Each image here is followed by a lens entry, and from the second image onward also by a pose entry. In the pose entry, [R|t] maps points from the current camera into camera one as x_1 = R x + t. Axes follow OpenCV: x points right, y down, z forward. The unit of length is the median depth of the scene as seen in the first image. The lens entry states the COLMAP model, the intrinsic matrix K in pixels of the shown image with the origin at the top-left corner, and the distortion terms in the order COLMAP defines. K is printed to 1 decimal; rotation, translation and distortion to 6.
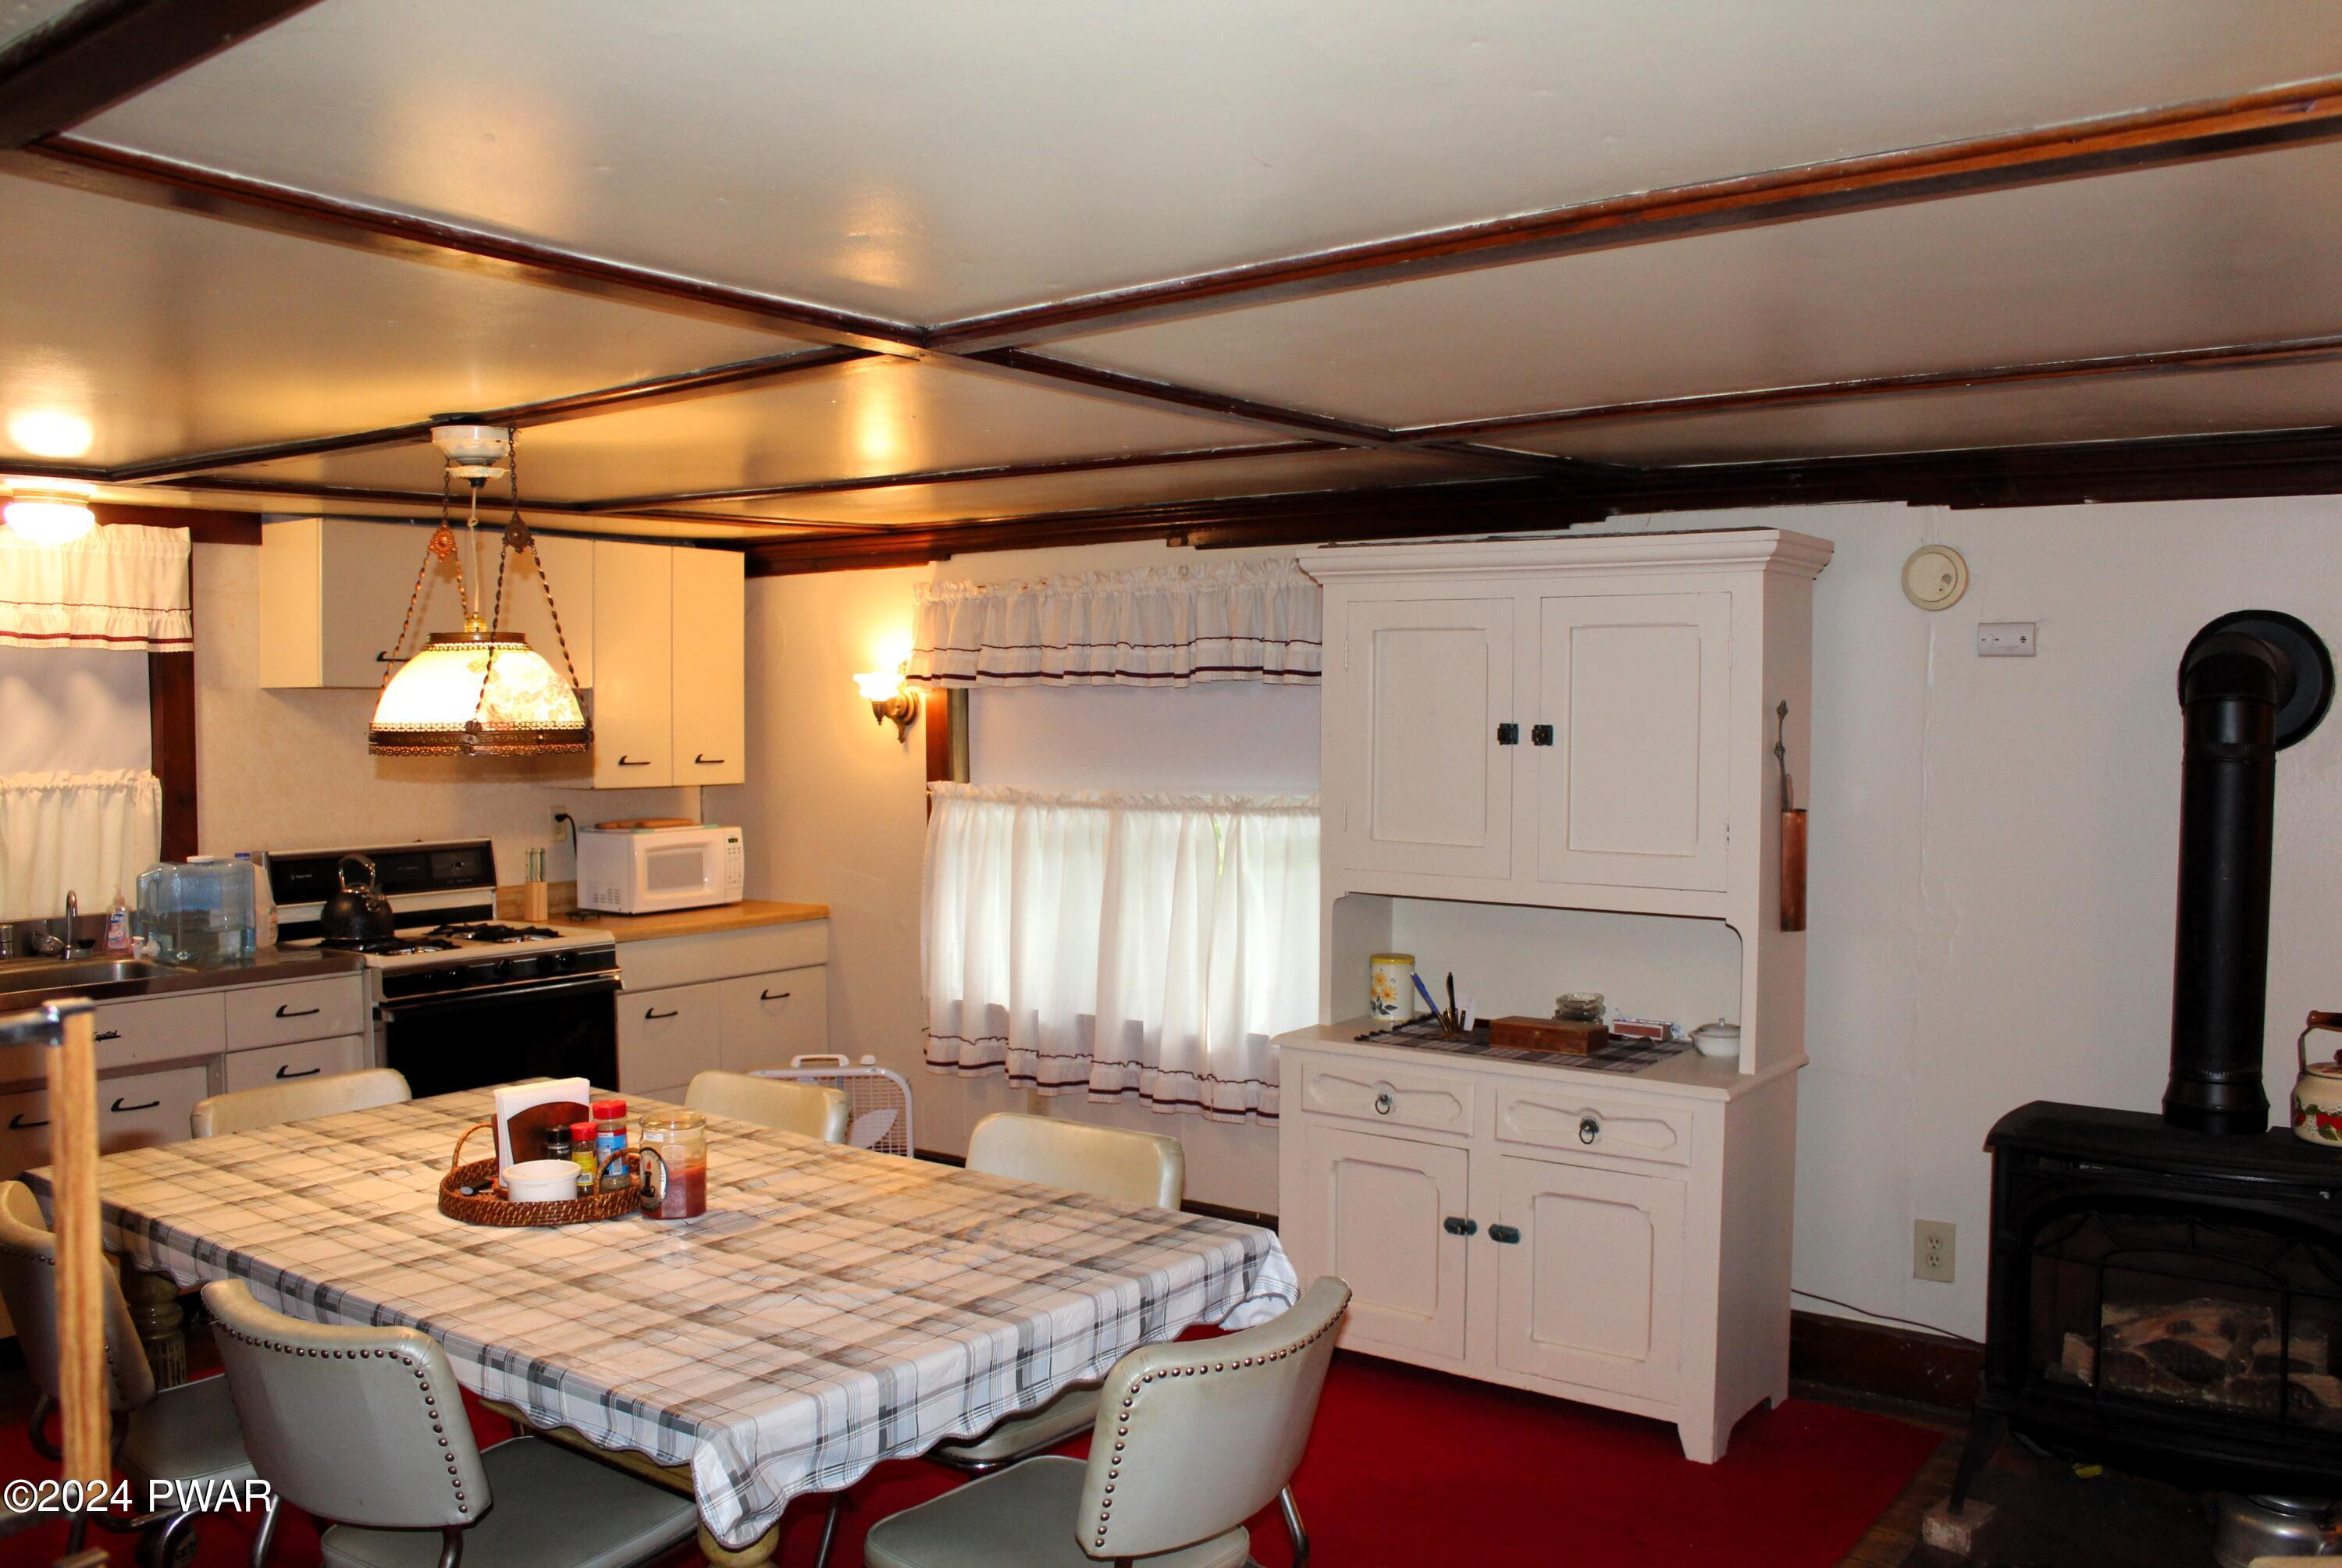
lens RADIAL K [[1937.9, 0, 1171.0], [0, 1937.9, 784.0], [0, 0, 1]] dist [-0.148821, 0.114751]
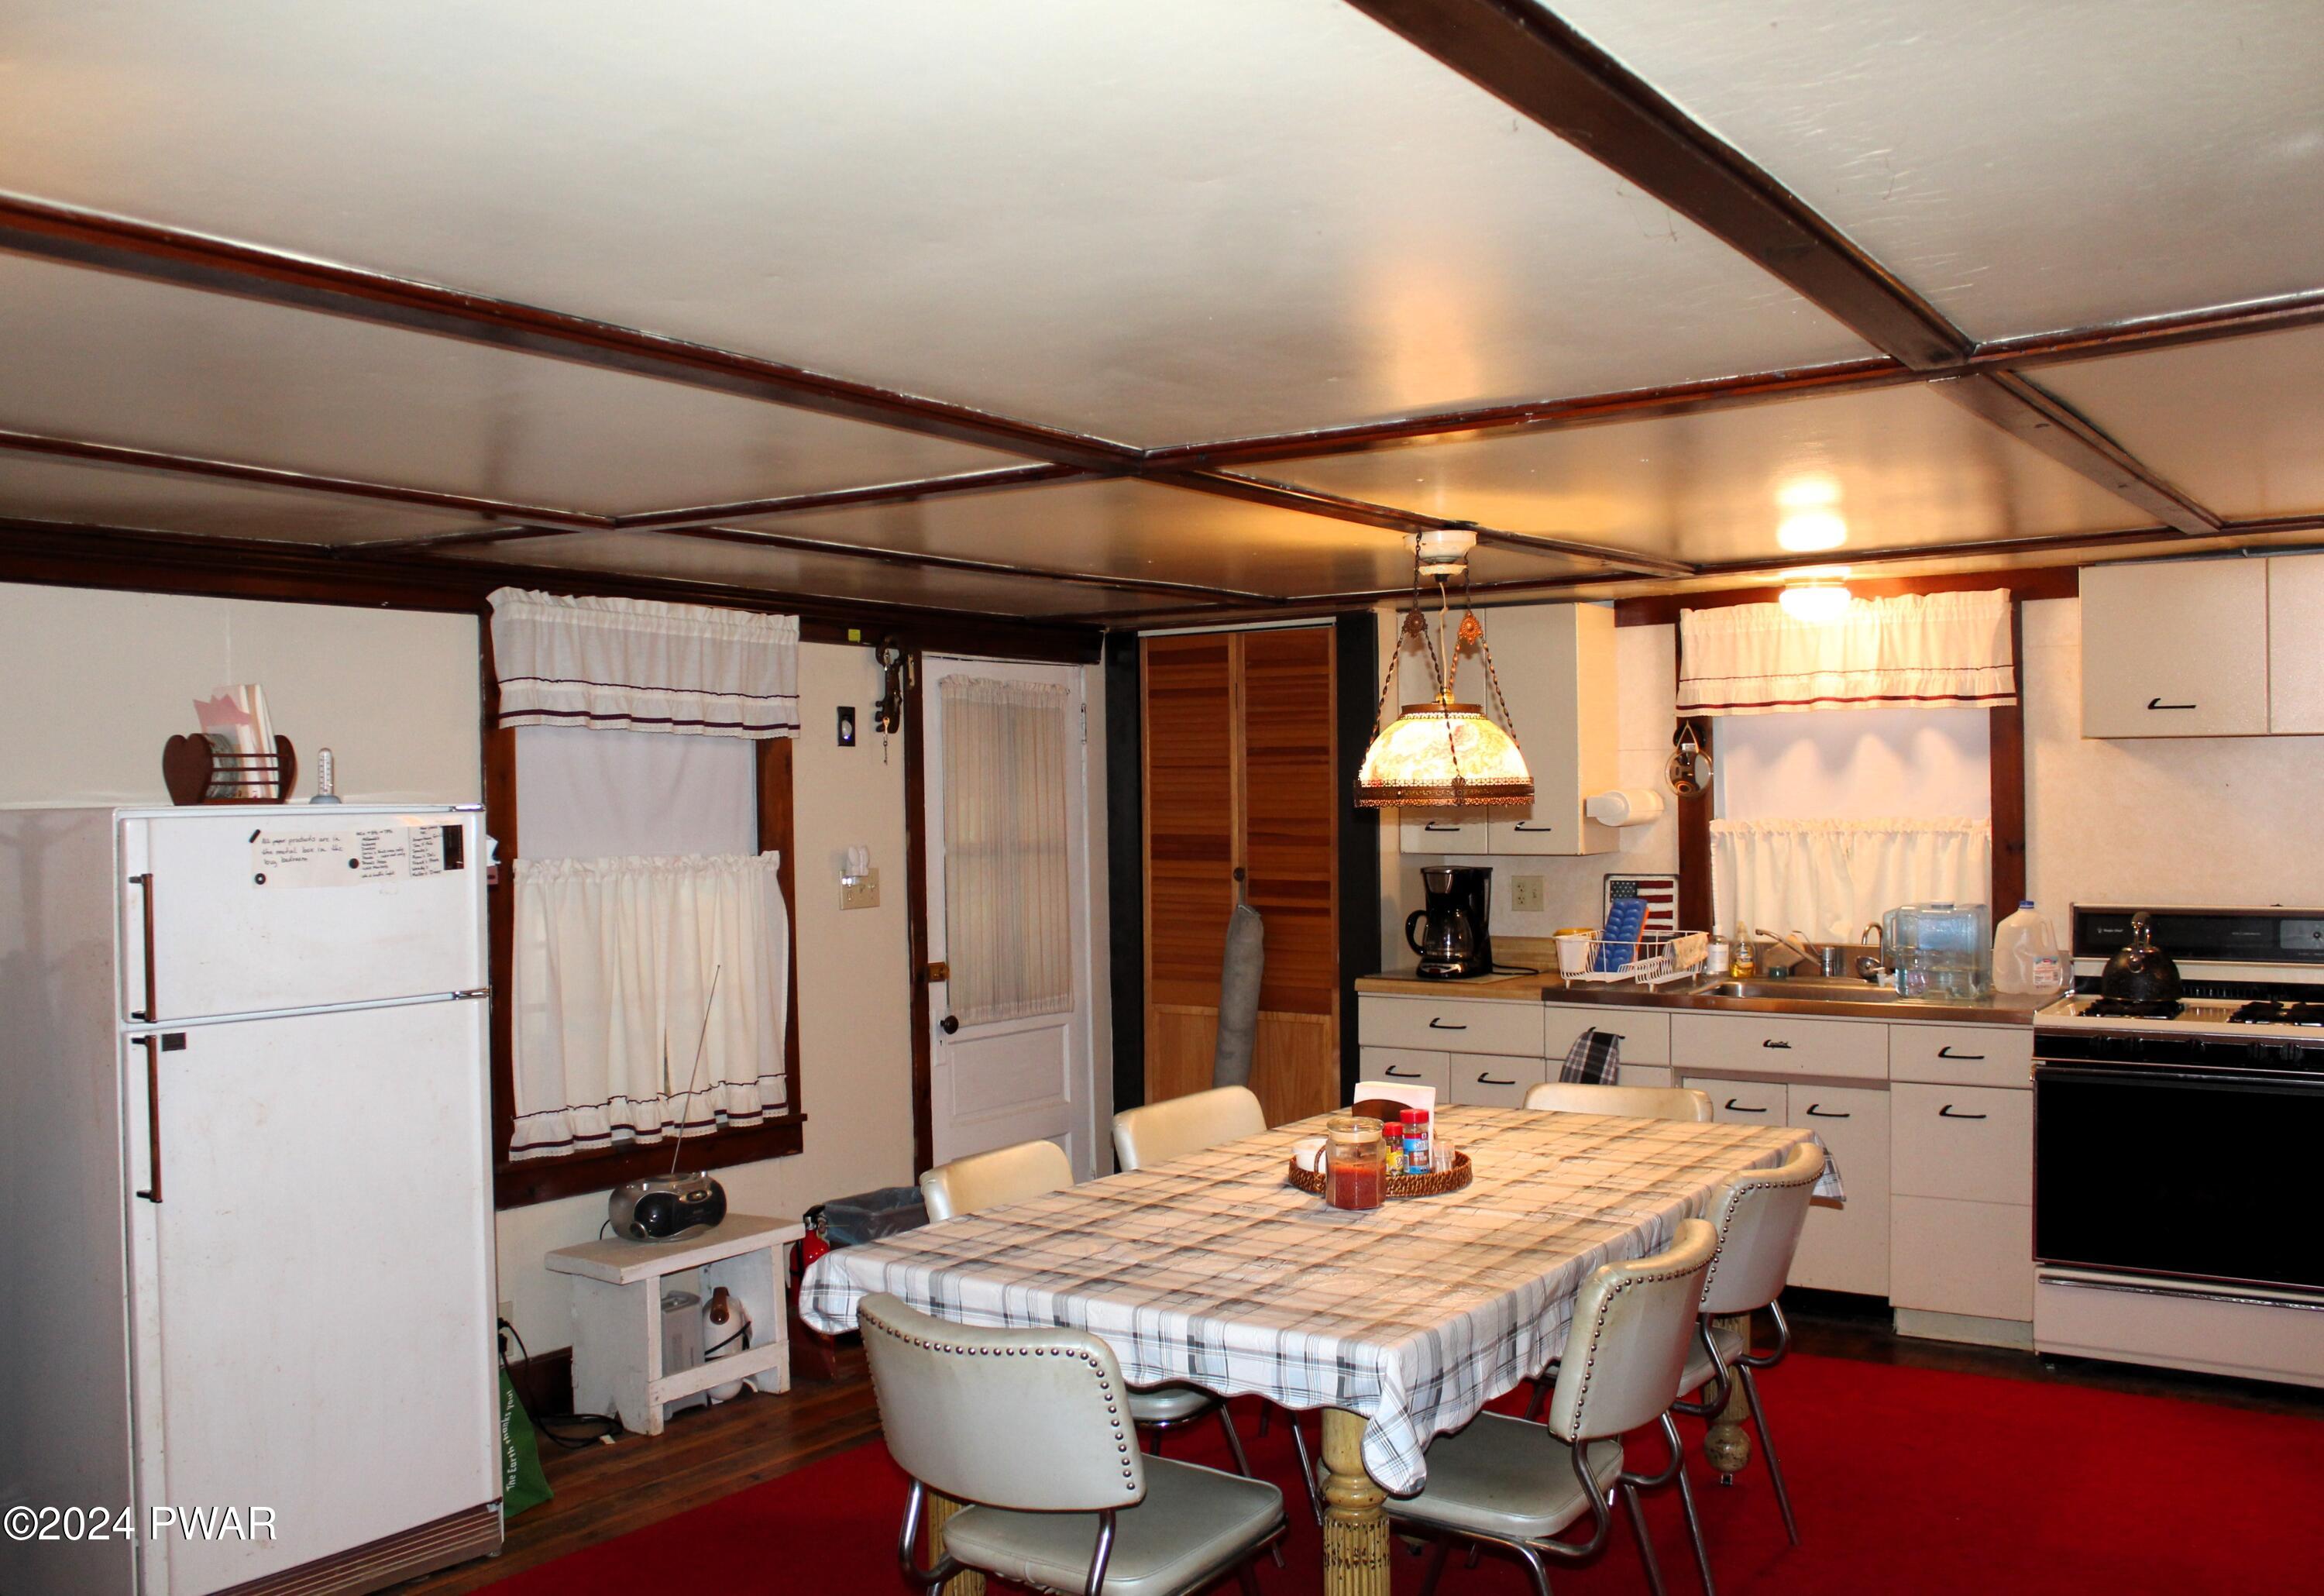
lens RADIAL K [[1987.9, 0, 1153.6], [0, 1987.9, 792.2], [0, 0, 1]] dist [-0.162145, 0.146287]
pose [[0.048248, 0.007634, -0.998806, 0.558207], [-0.026071, 0.999640, 0.006381, -0.017720], [0.998495, 0.025732, 0.048430, 0.491070]]
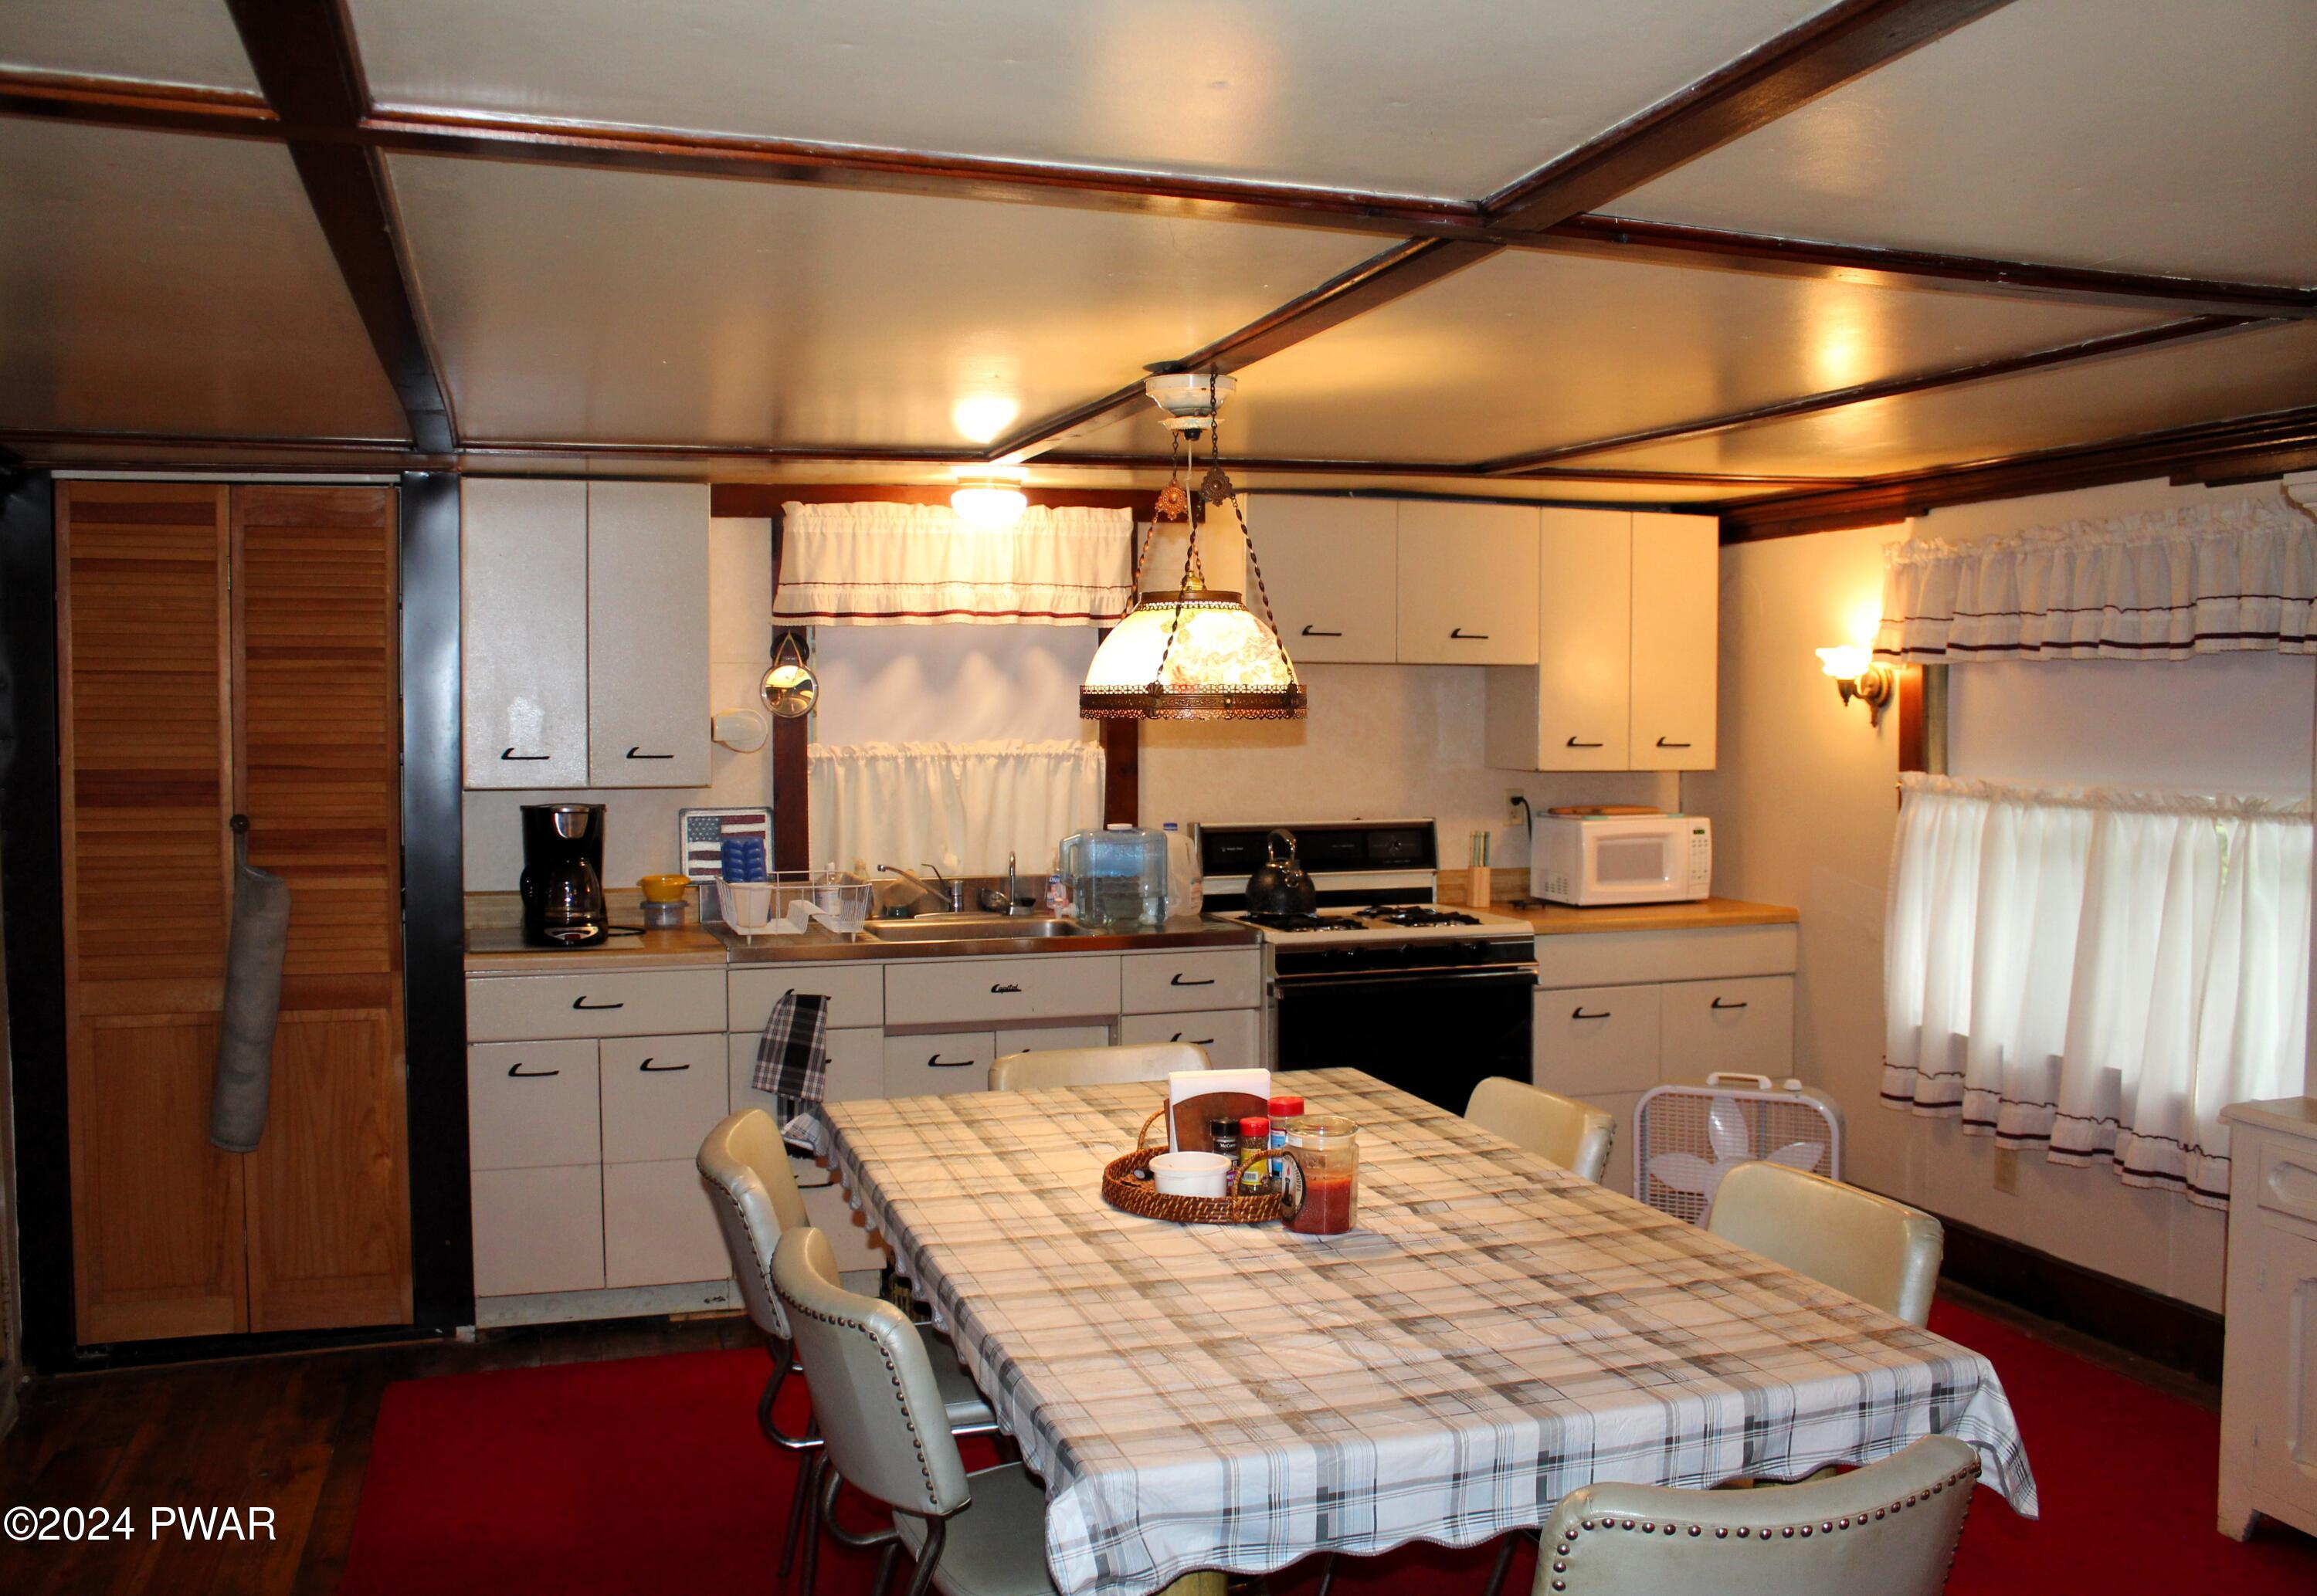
lens RADIAL K [[1981.6, 0, 1150.1], [0, 1981.6, 792.3], [0, 0, 1]] dist [-0.162145, 0.146287]
pose [[0.817246, 0.029357, -0.575541, 0.123124], [-0.025327, 0.999566, 0.015022, 0.004056], [0.575732, 0.002301, 0.817635, 0.115072]]
